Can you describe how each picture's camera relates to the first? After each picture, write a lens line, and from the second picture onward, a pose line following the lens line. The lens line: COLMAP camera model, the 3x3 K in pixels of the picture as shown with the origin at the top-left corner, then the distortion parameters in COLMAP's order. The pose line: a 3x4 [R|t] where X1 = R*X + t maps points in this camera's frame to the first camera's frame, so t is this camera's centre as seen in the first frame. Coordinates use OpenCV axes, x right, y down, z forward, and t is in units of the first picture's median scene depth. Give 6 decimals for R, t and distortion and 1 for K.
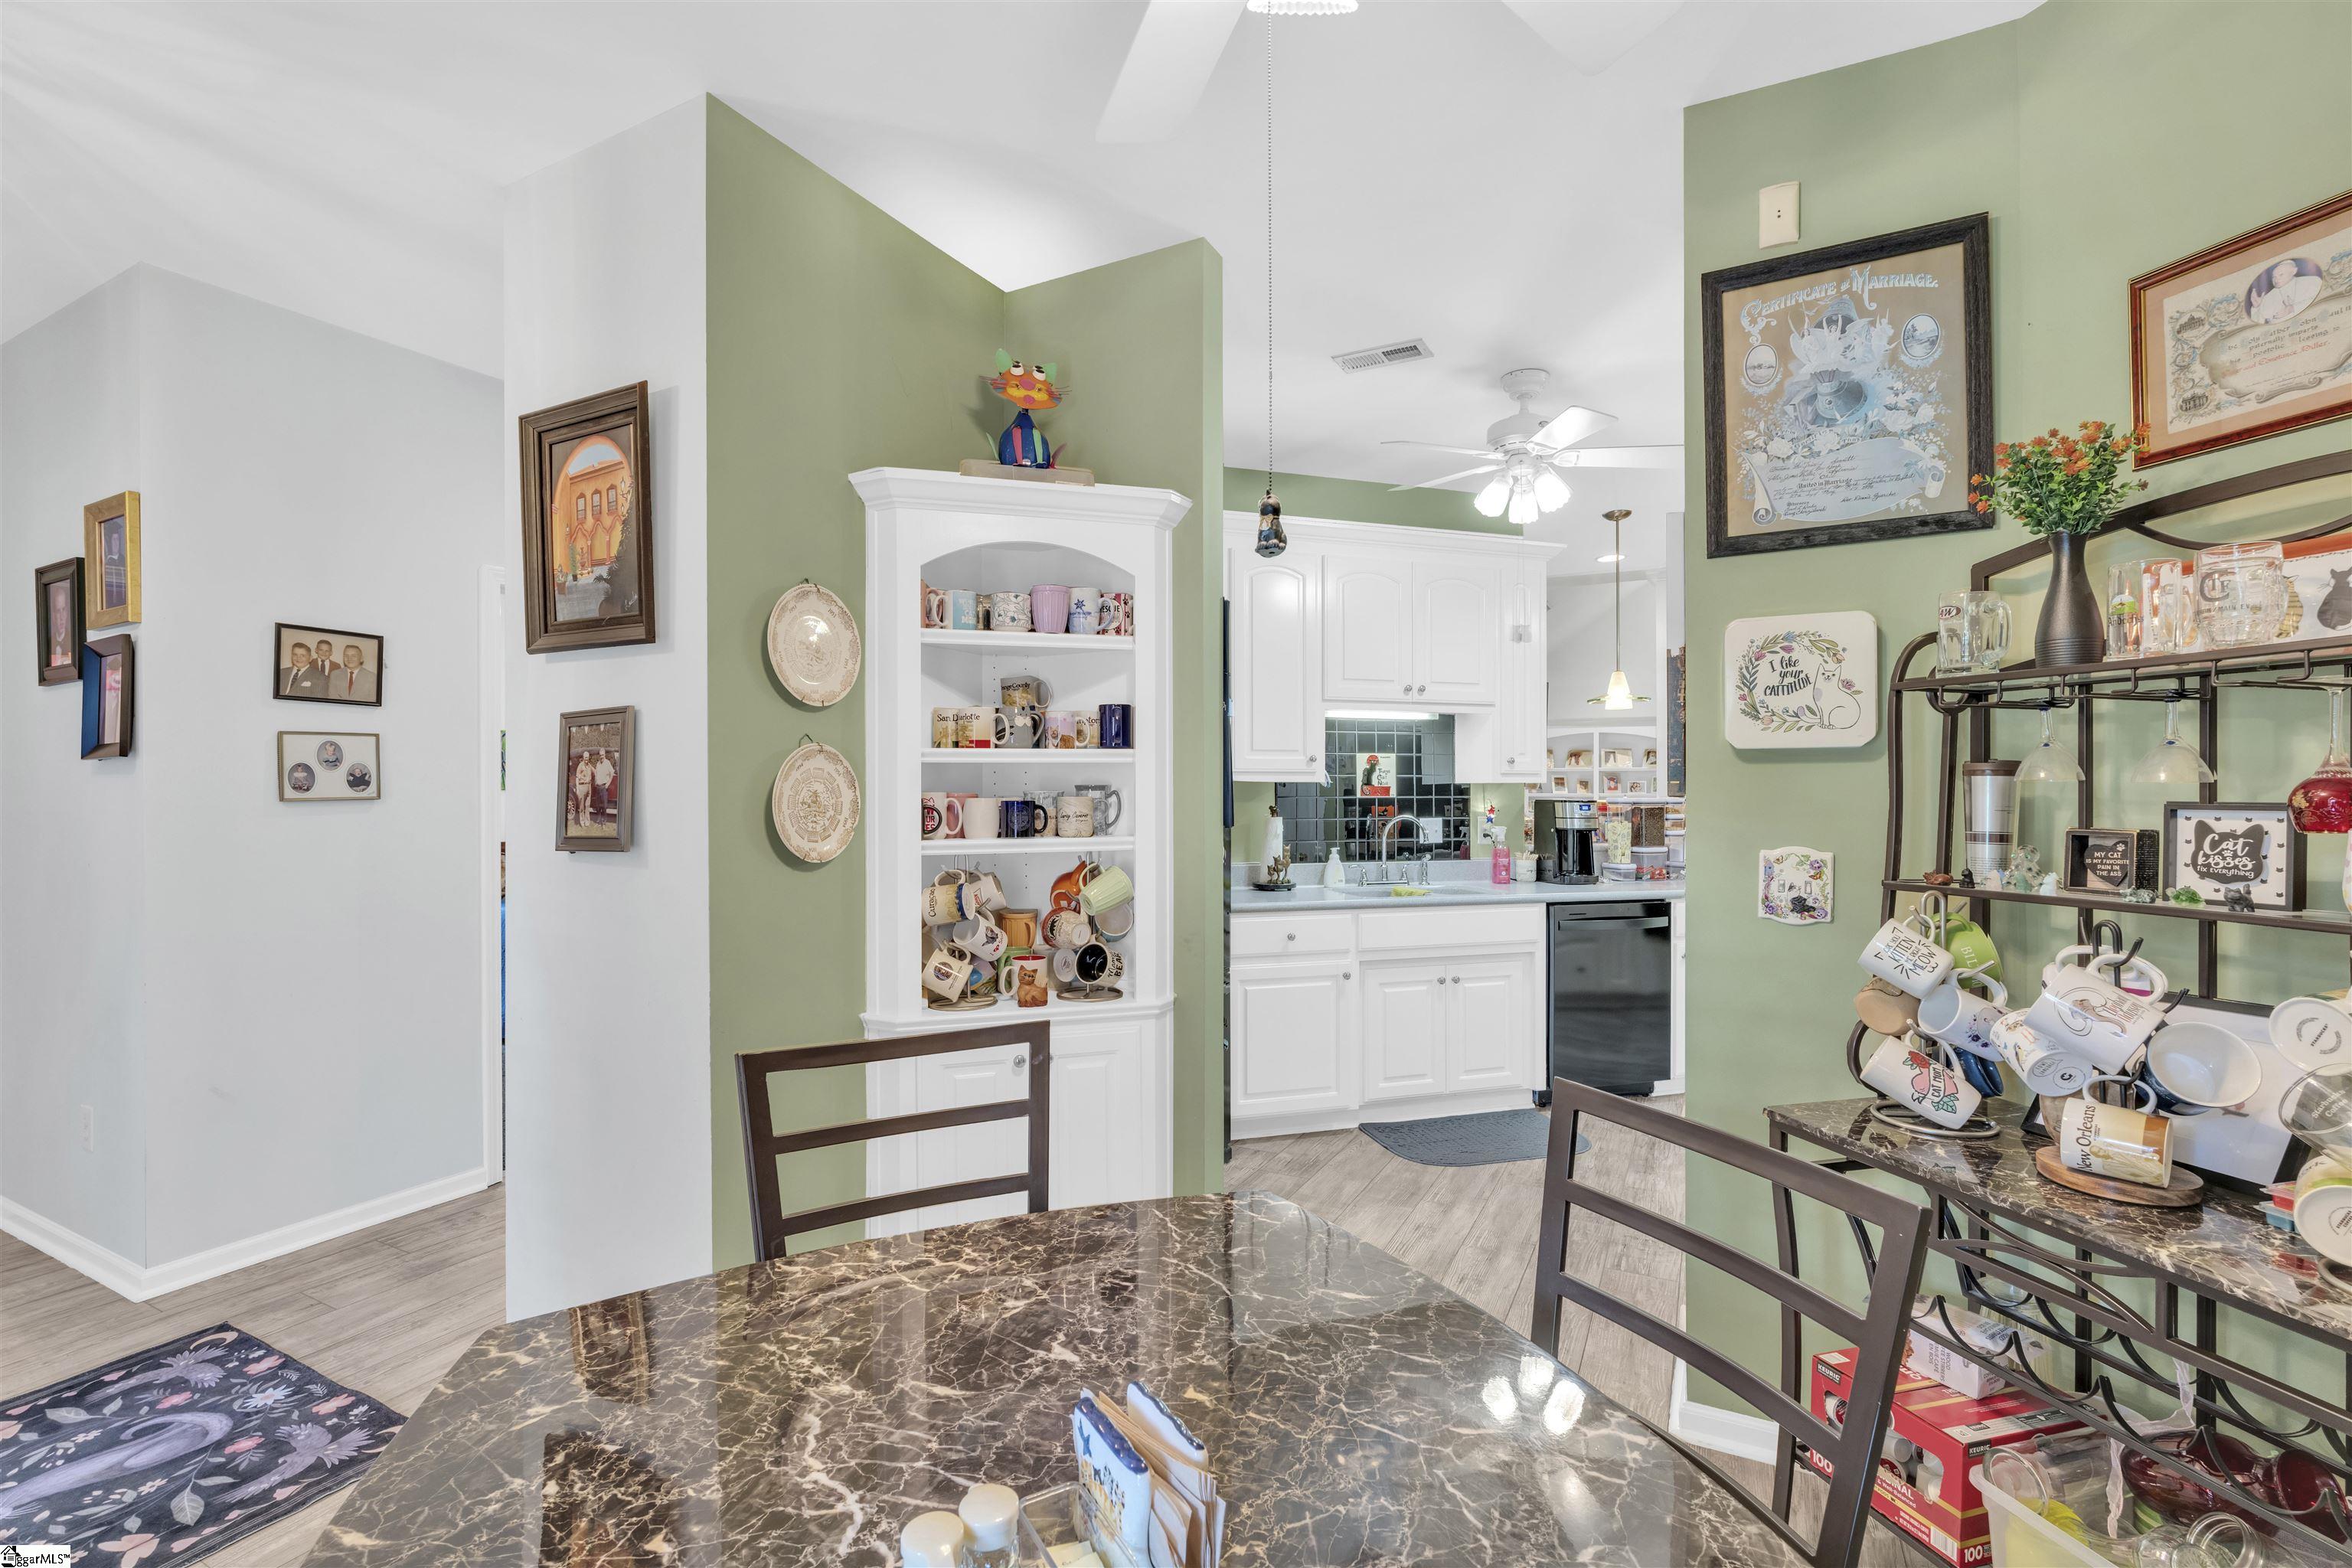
lens RADIAL K [[1030.8, 0, 1176.0], [0, 1030.8, 784.0], [0, 0, 1]] dist [-0.004767, -0.000044]
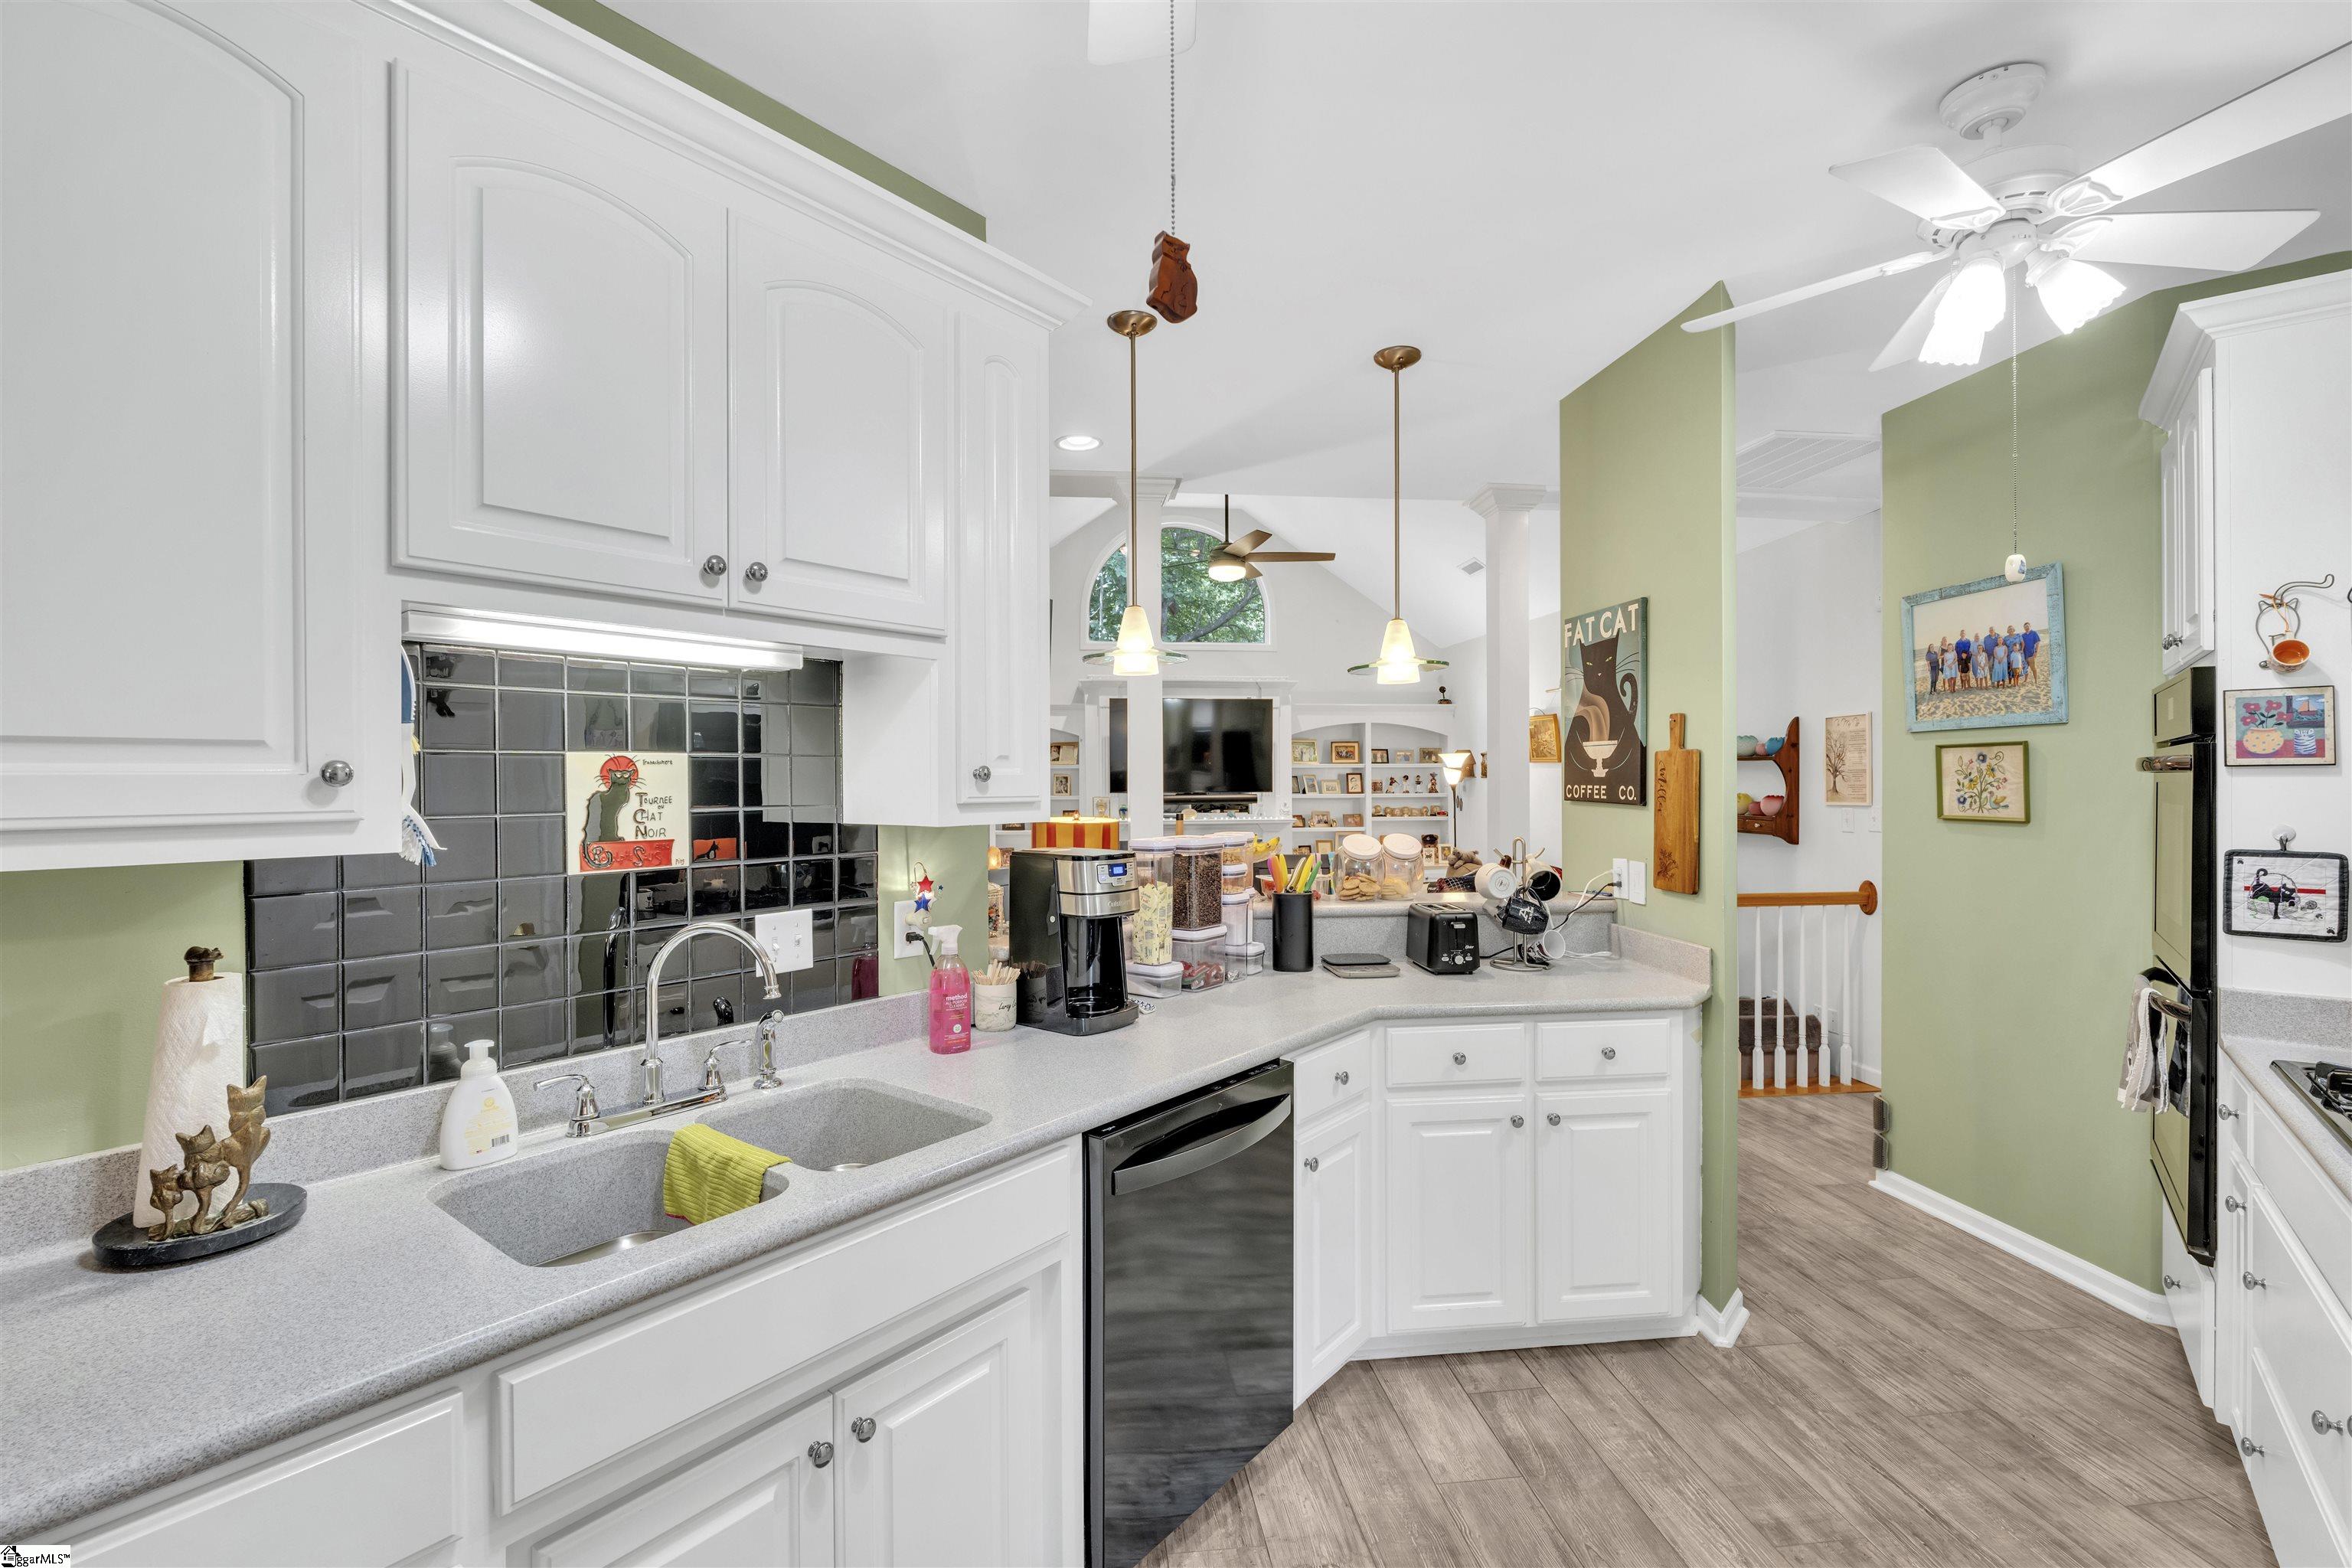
lens RADIAL K [[1055.0, 0, 1176.0], [0, 1055.0, 784.0], [0, 0, 1]] dist [-0.005141, -0.000357]
pose [[0.827995, -0.005768, 0.560706, 0.144125], [-0.000339, 0.999942, 0.010786, -0.022147], [-0.560736, -0.009121, 0.827944, 0.576452]]
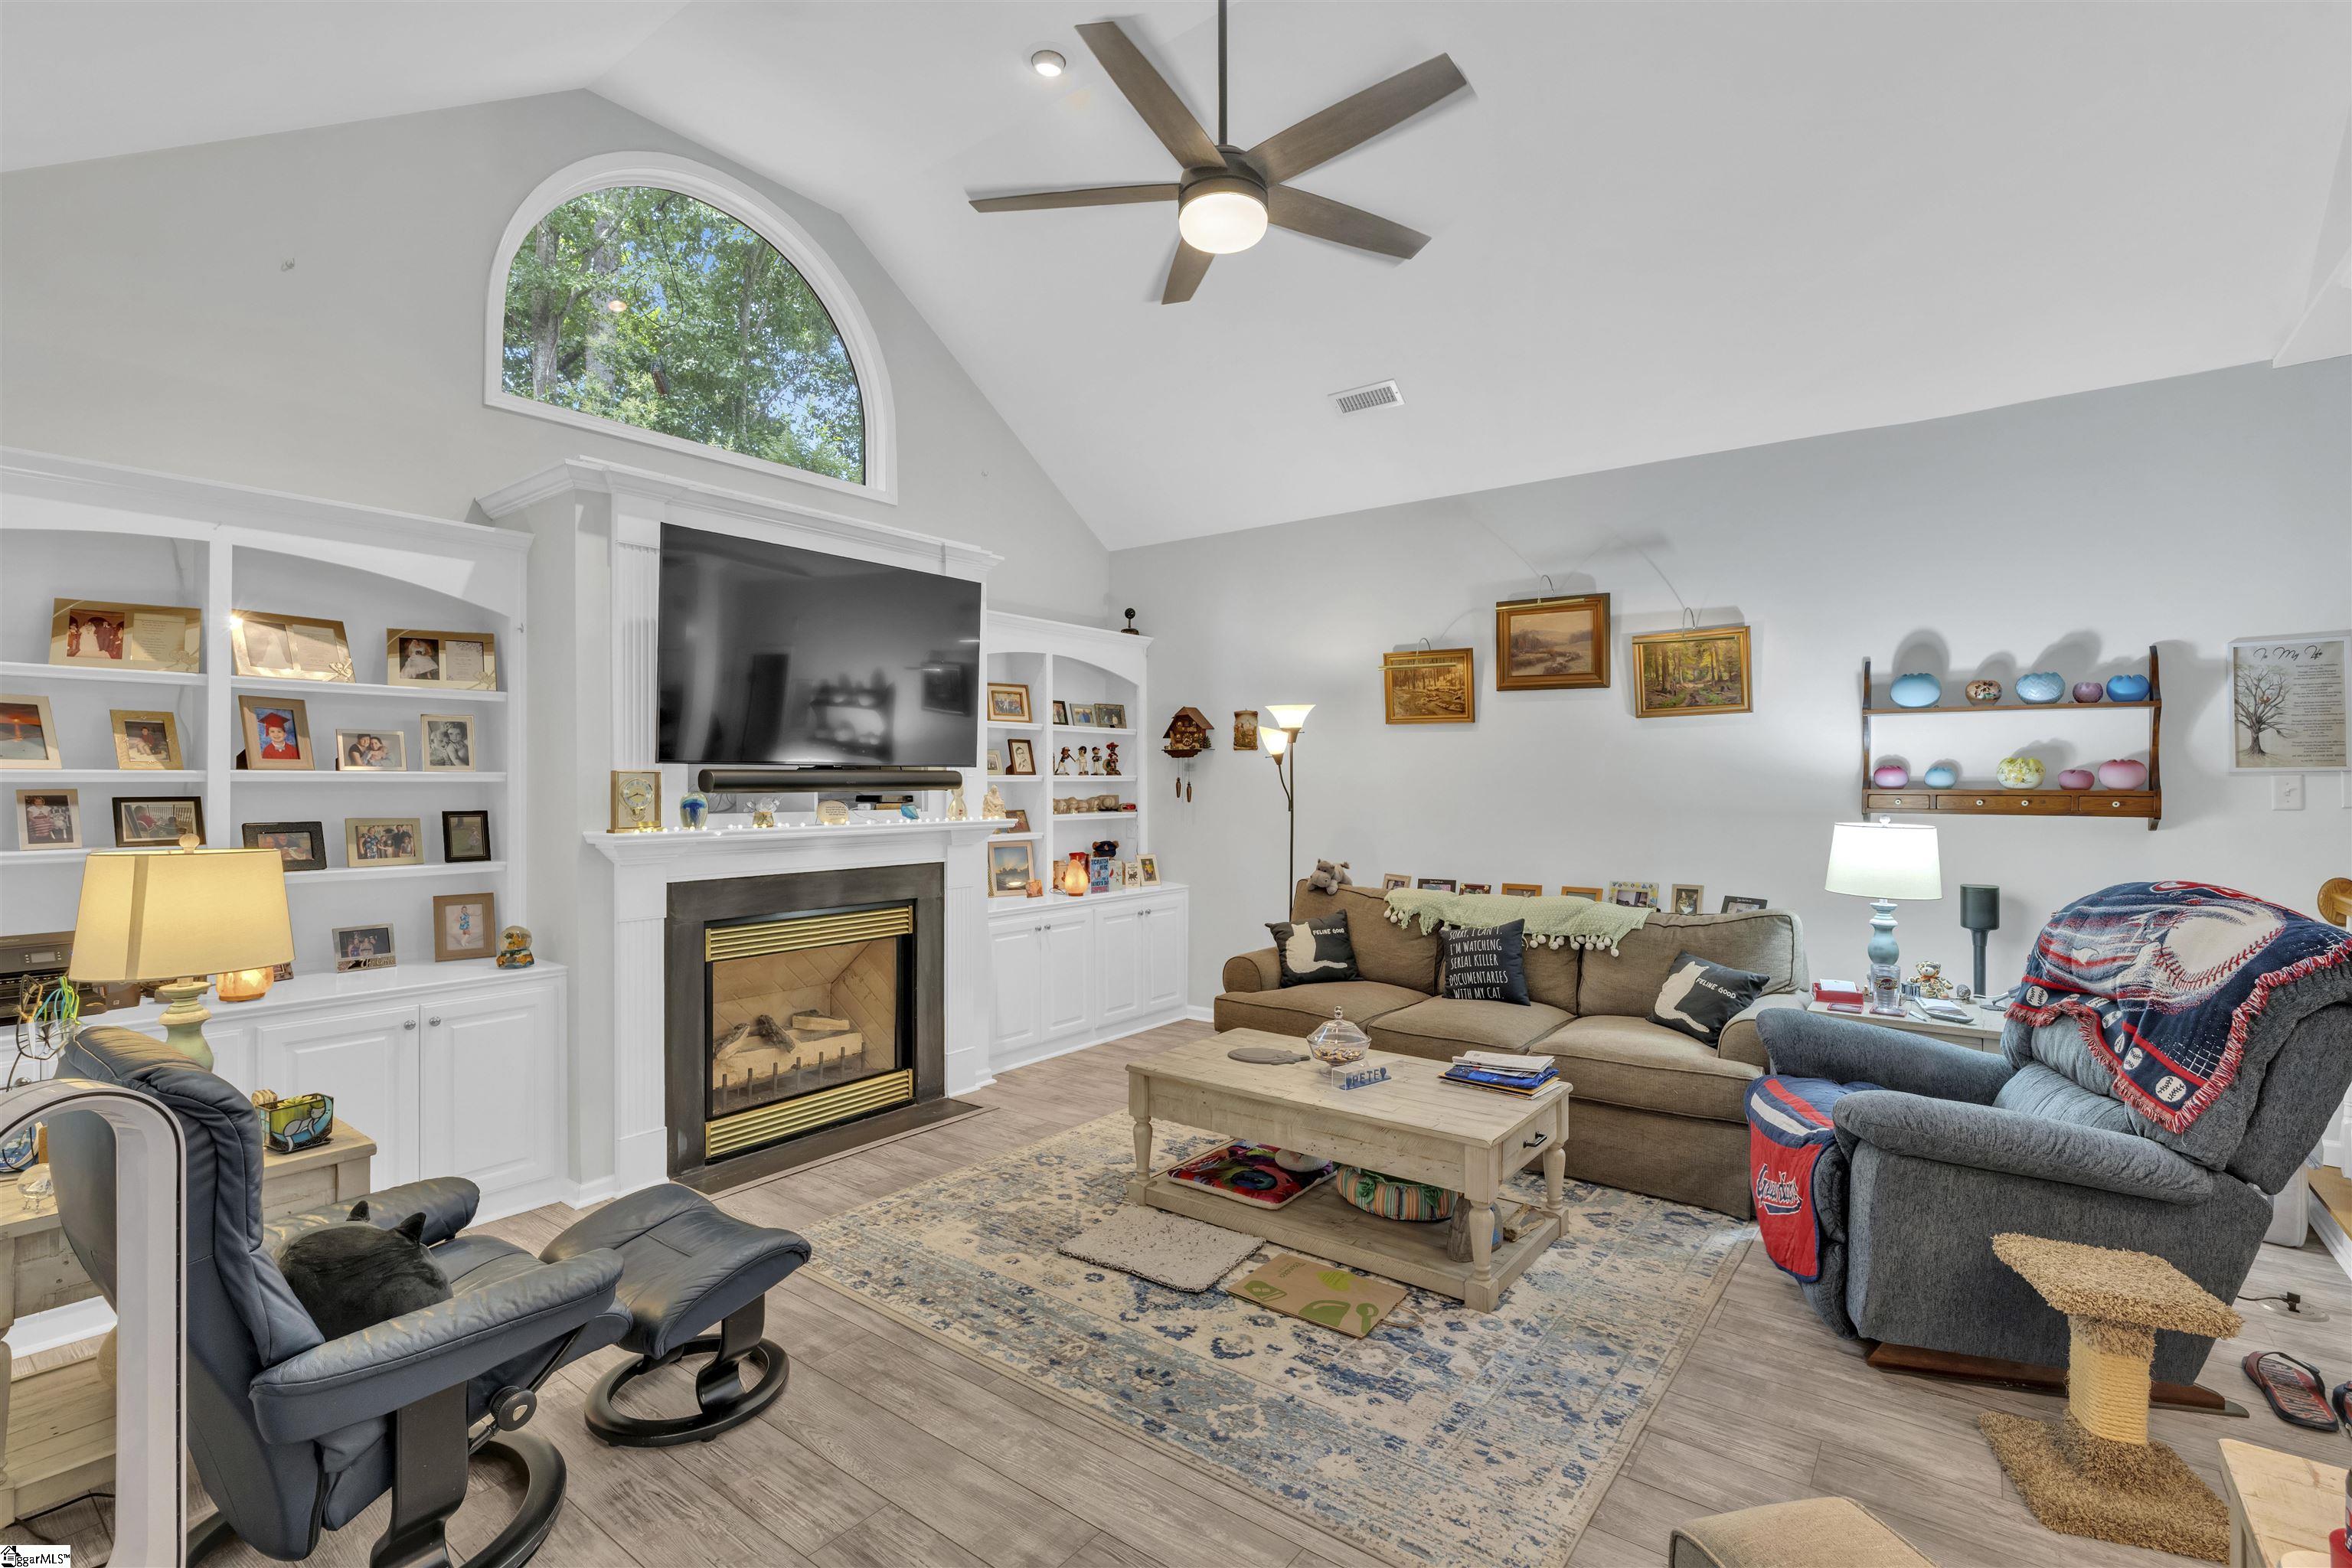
lens RADIAL K [[1081.3, 0, 1176.0], [0, 1081.3, 784.0], [0, 0, 1]] dist [-0.003367, -0.000697]
pose [[0.177041, -0.003352, 0.984198, 0.436775], [-0.008548, 0.999951, 0.004944, 0.026332], [-0.984166, -0.009288, 0.177003, 1.804760]]
